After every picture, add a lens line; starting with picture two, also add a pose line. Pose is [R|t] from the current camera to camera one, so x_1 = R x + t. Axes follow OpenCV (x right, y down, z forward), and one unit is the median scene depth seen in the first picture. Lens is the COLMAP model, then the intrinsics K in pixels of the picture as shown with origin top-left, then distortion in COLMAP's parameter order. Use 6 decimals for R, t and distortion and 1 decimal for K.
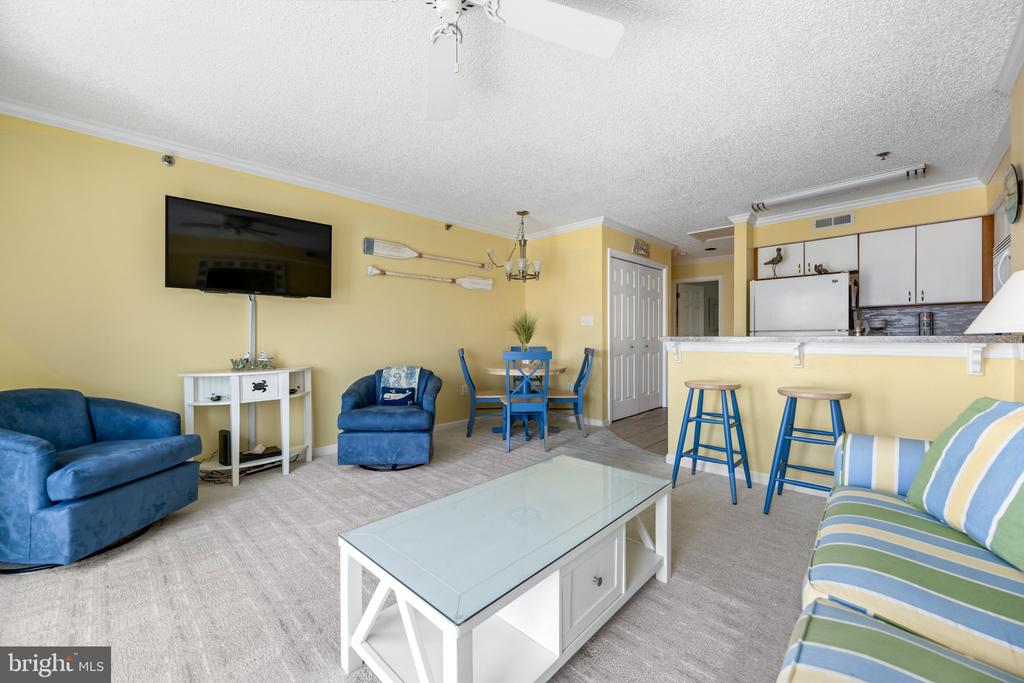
lens RADIAL K [[402.5, 0, 507.7], [0, 402.5, 337.9], [0, 0, 1]] dist [0.002487, 0.000036]
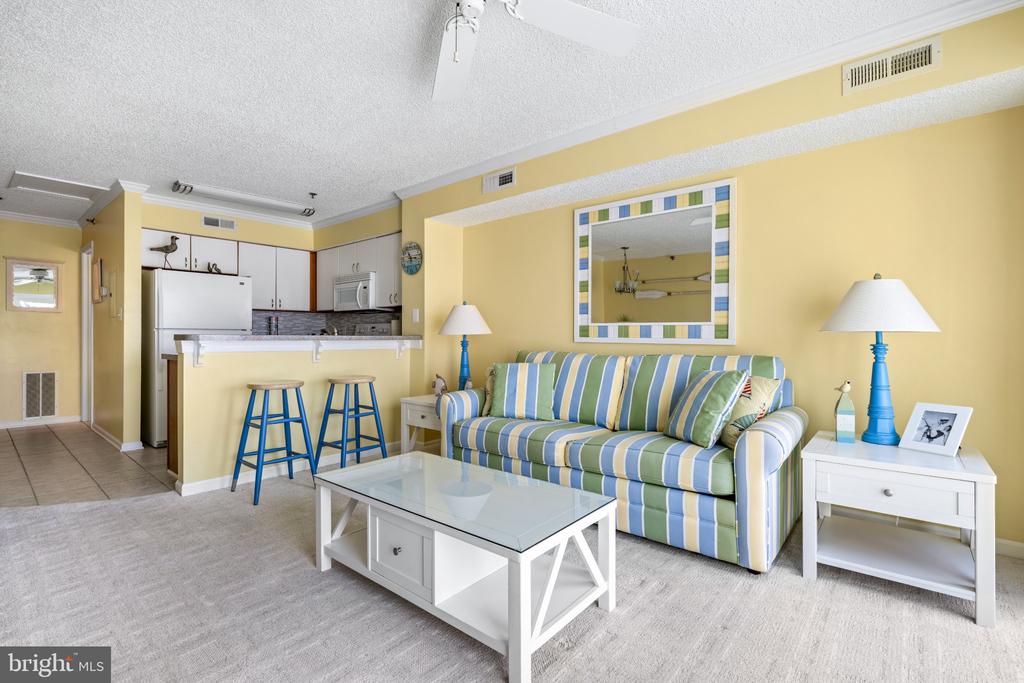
lens RADIAL K [[476.2, 0, 513.0], [0, 476.2, 338.2], [0, 0, 1]] dist [-0.000159, 0.000867]
pose [[-0.067925, 0.000499, 0.997690, -0.466191], [-0.000950, 0.999999, -0.000565, 0.003720], [-0.997690, -0.000987, -0.067925, 0.347148]]
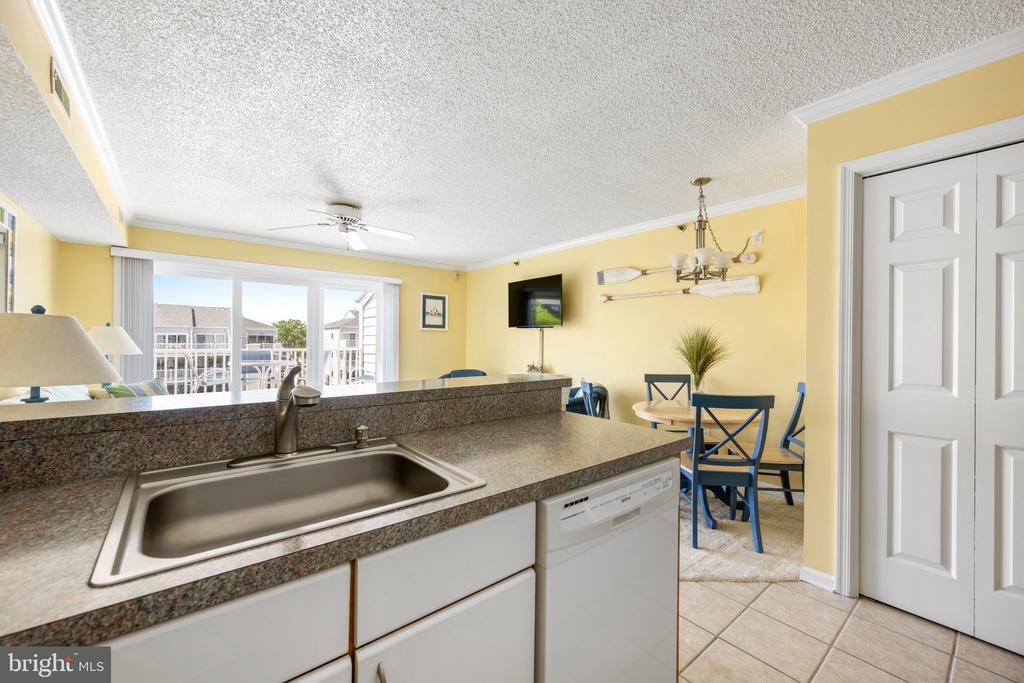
lens RADIAL K [[405.5, 0, 510.8], [0, 405.5, 338.5], [0, 0, 1]] dist [0.001337, -0.000030]
pose [[-0.105484, -0.000315, -0.994421, 0.815879], [-0.009995, 0.999950, 0.000743, -0.047552], [0.994371, 0.010018, -0.105482, 0.824971]]
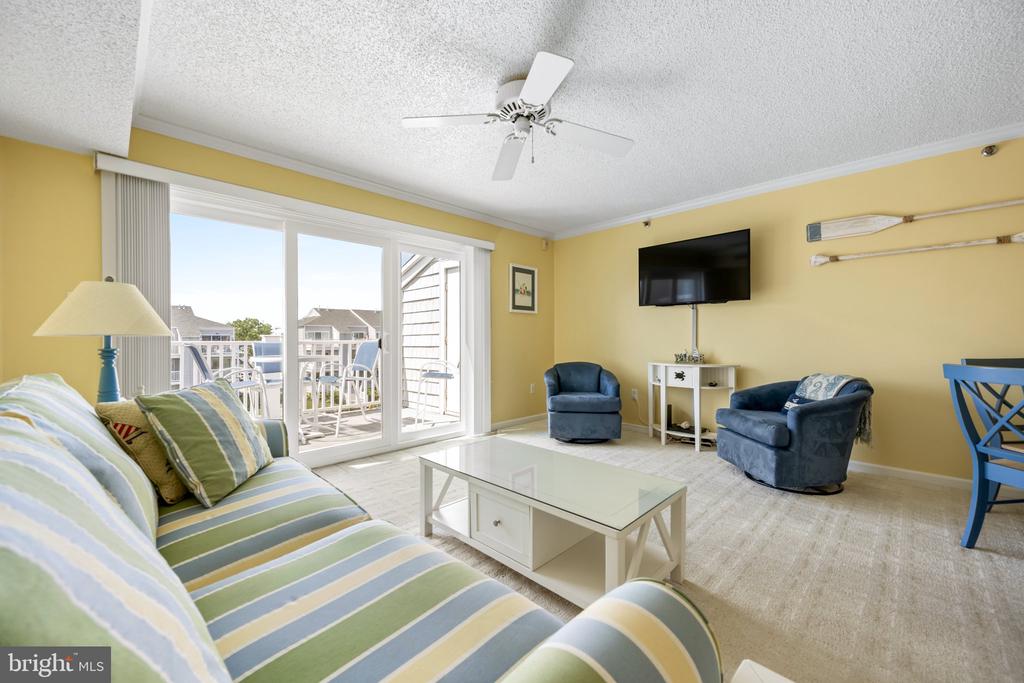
lens RADIAL K [[402.3, 0, 512.0], [0, 402.3, 341.5], [0, 0, 1]] dist [-0.001082, -0.000207]
pose [[-0.010207, 0.010772, -0.999890, 0.500741], [-0.000117, 0.999942, 0.010774, -0.002974], [0.999948, 0.000227, -0.010205, 0.345058]]
